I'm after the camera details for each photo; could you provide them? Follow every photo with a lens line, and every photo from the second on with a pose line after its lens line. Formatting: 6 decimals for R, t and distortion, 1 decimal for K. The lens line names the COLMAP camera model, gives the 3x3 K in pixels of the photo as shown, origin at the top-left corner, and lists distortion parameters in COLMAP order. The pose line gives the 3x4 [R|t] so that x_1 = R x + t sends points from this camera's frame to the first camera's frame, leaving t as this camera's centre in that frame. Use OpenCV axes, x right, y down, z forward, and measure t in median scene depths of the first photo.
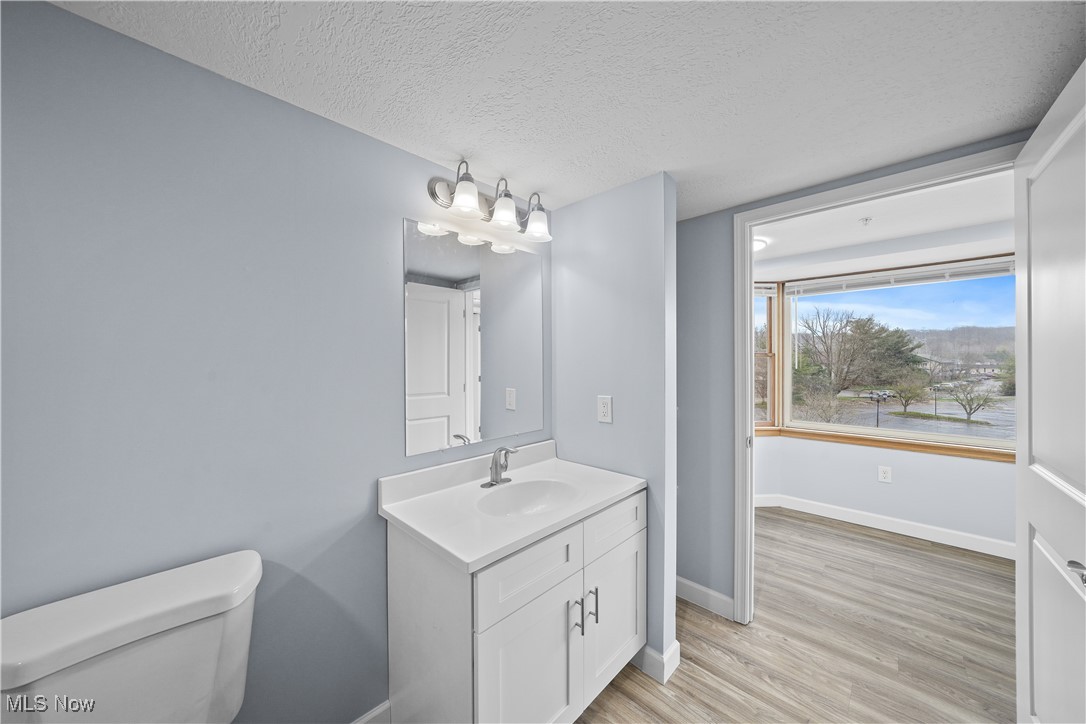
lens RADIAL K [[367.2, 0, 531.0], [0, 367.2, 365.5], [0, 0, 1]] dist [-0.019370, 0.000038]
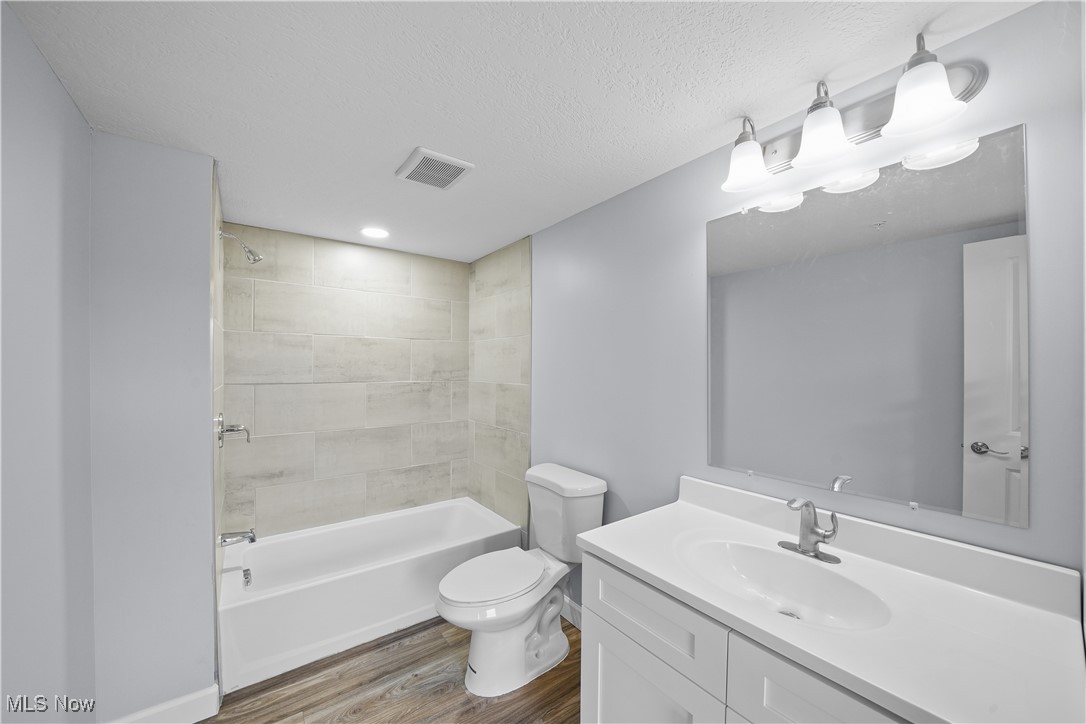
lens RADIAL K [[367.2, 0, 531.0], [0, 367.2, 365.5], [0, 0, 1]] dist [-0.019370, 0.000038]
pose [[-0.136432, -0.003849, -0.990642, 0.625226], [-0.003090, 0.999989, -0.003460, -0.010470], [0.990645, 0.002589, -0.136442, 0.602302]]
